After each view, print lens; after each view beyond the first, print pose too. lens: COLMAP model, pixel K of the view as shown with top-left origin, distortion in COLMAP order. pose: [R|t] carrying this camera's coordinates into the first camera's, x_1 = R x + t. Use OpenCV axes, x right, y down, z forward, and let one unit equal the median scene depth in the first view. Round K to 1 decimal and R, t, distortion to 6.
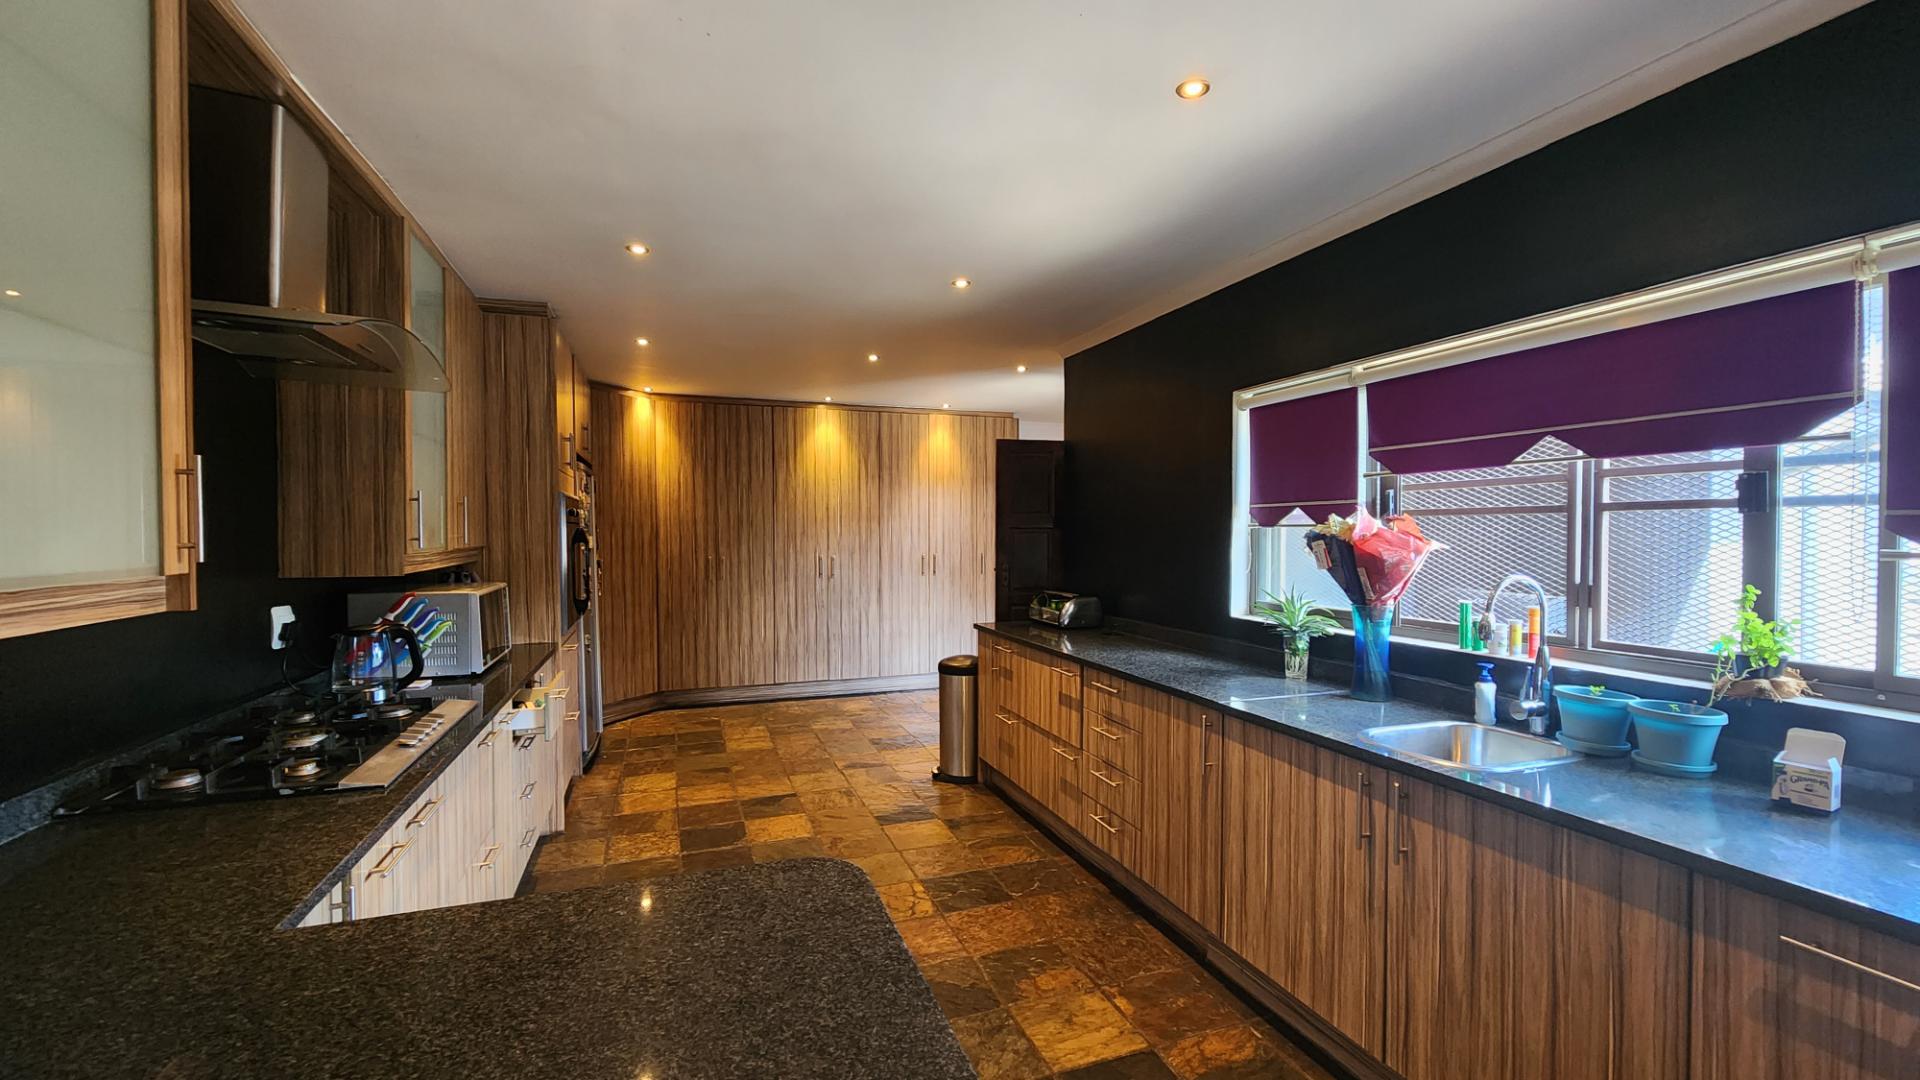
lens RADIAL K [[783.8, 0, 958.2], [0, 783.8, 546.1], [0, 0, 1]] dist [0.000035, -0.001166]
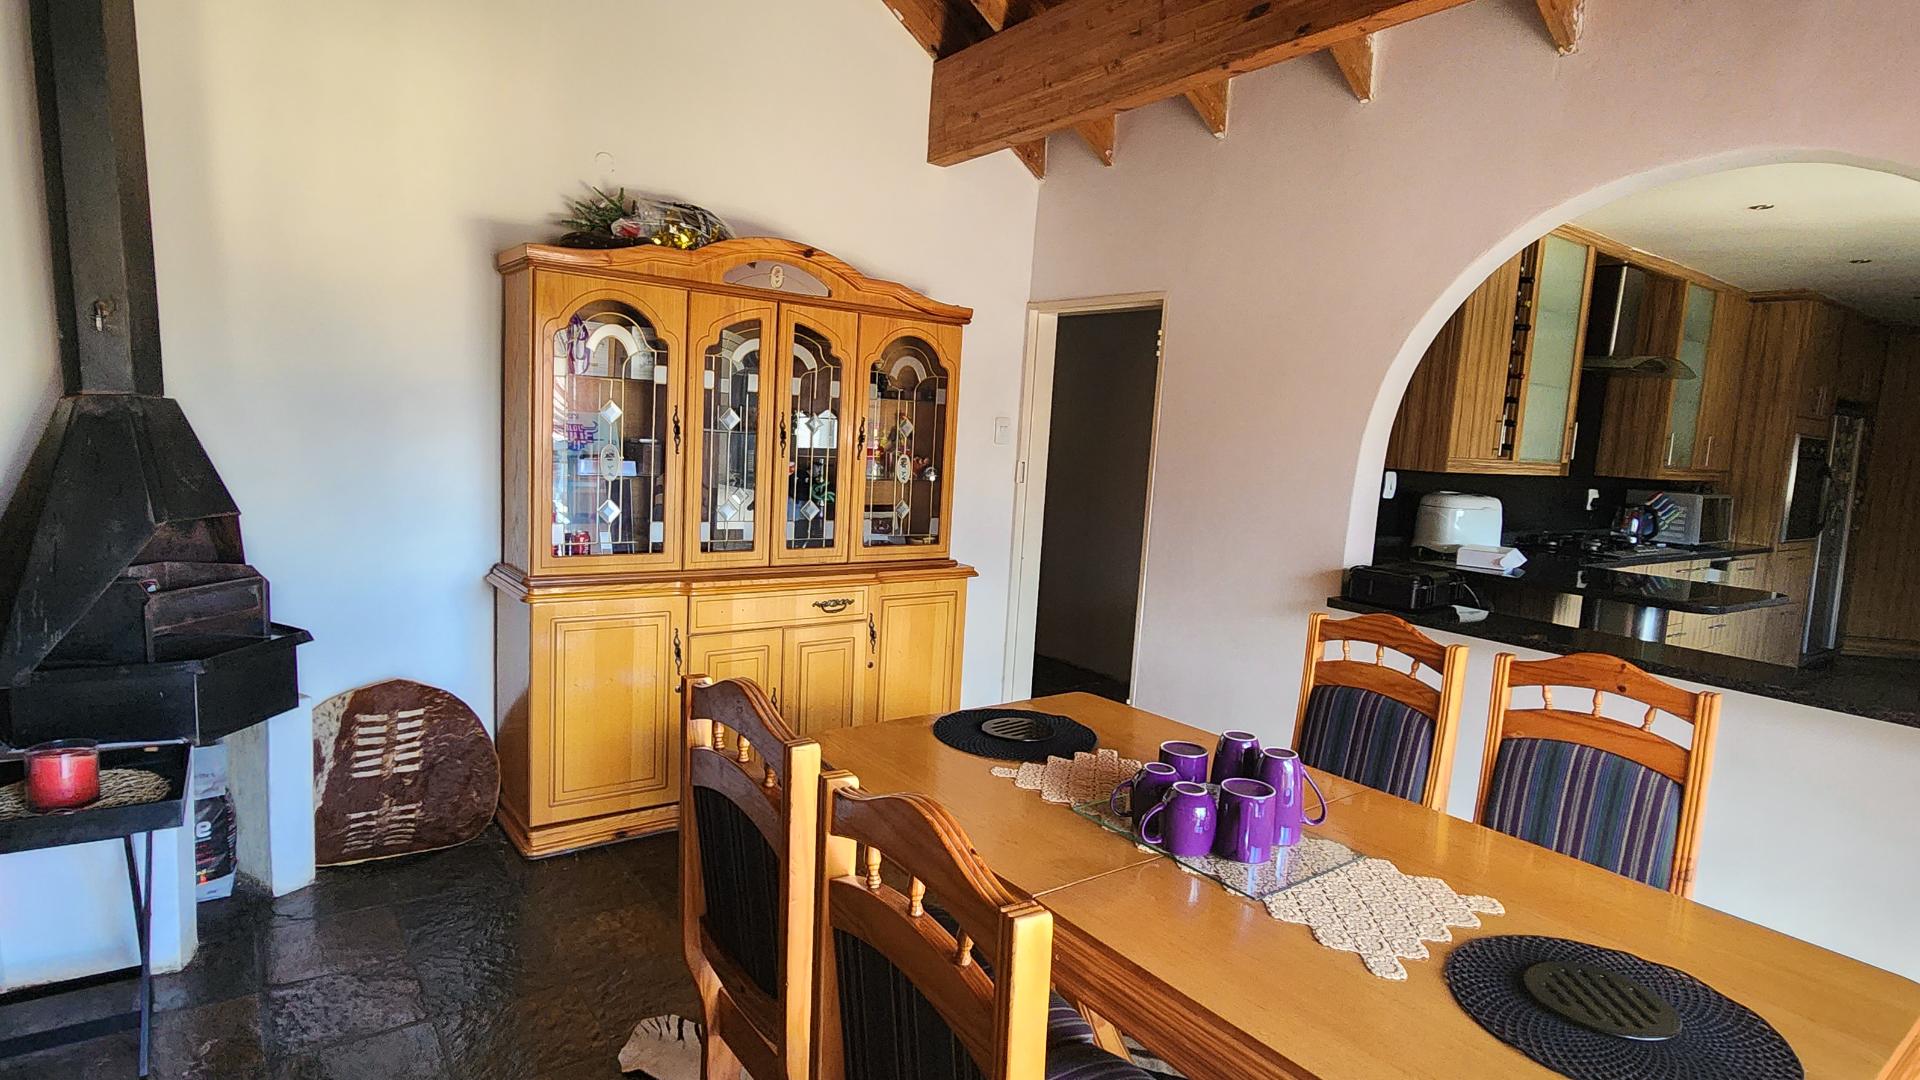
lens RADIAL K [[985.5, 0, 953.6], [0, 985.5, 541.9], [0, 0, 1]] dist [0.000424, -0.000399]
pose [[0.278009, 0.129644, -0.951790, 1.015495], [-0.075628, 0.990729, 0.112858, 0.045354], [0.957597, 0.040606, 0.285236, -1.185205]]
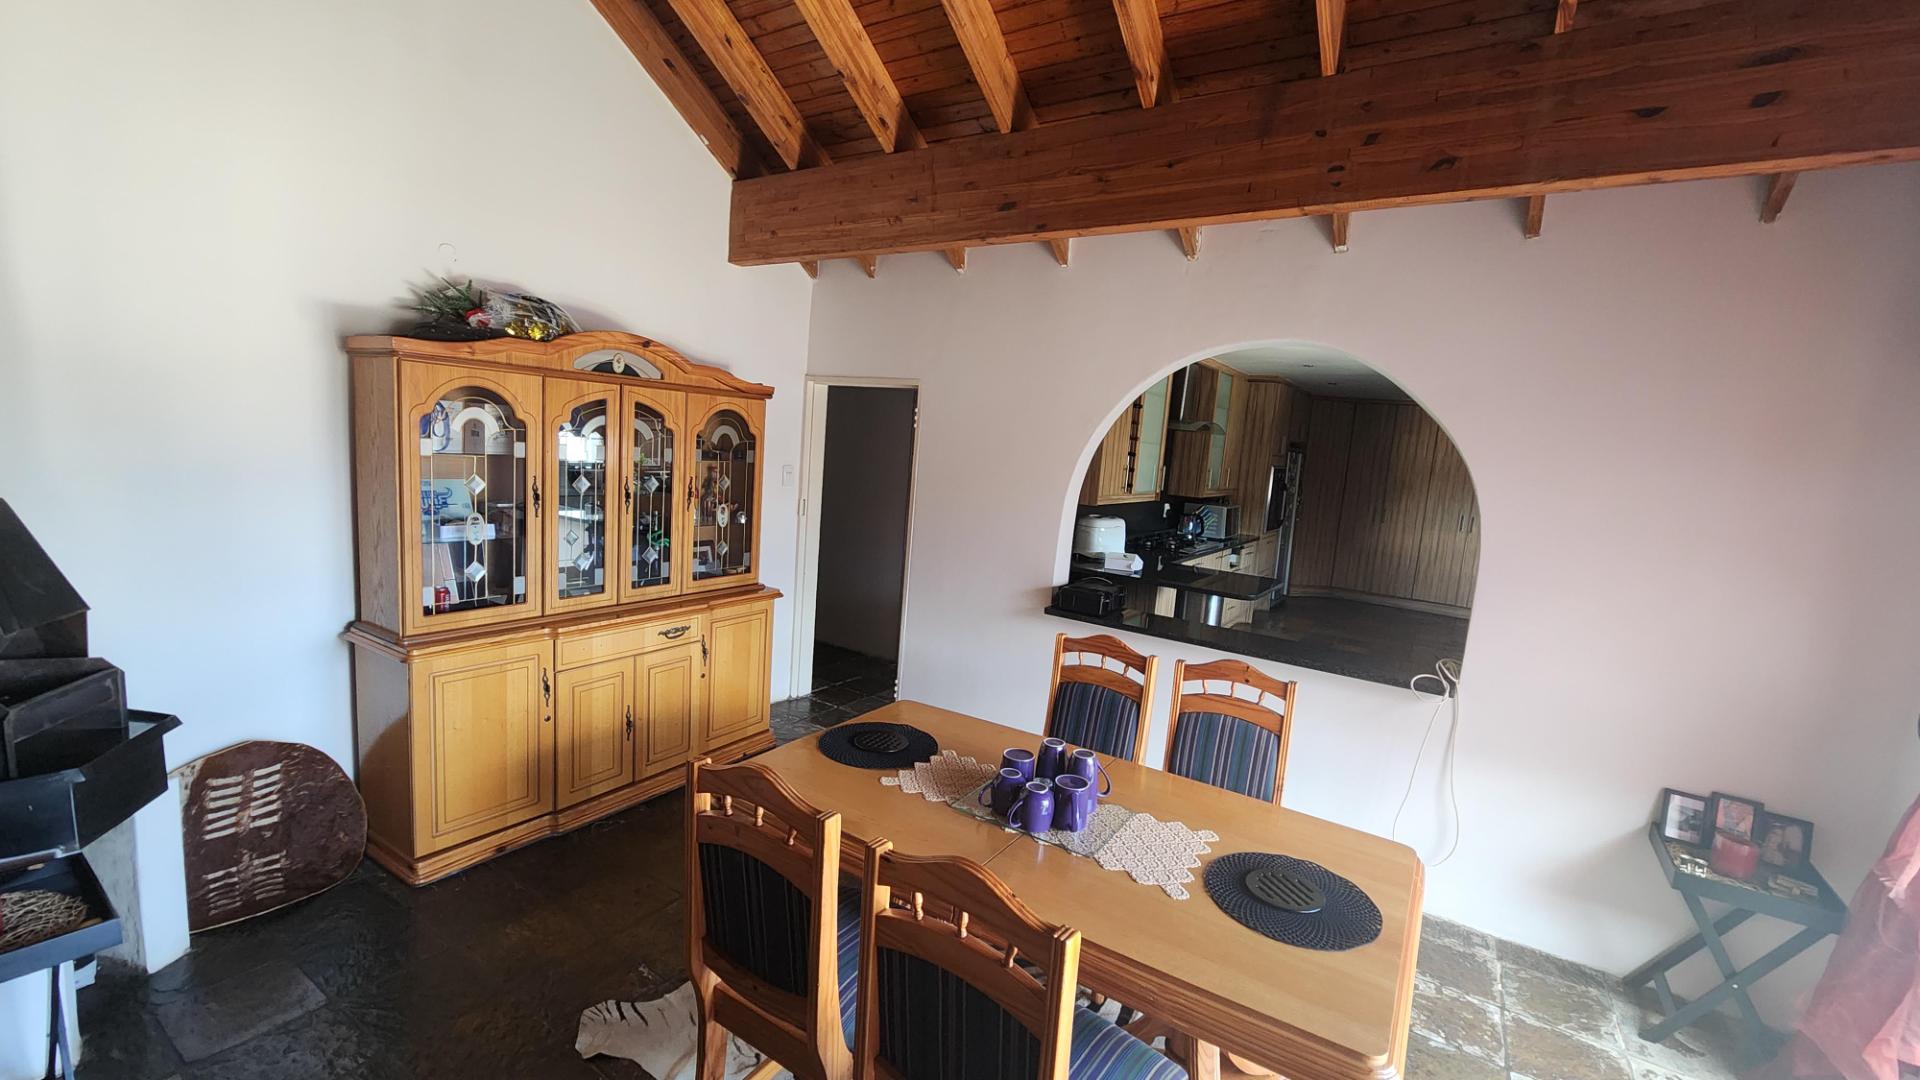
lens RADIAL K [[783.8, 0, 958.2], [0, 783.8, 546.1], [0, 0, 1]] dist [0.000035, -0.001166]
pose [[0.598566, 0.155743, -0.785788, 0.992860], [-0.091697, 0.987792, 0.125930, -0.064527], [0.795808, -0.003323, 0.605540, -1.386030]]
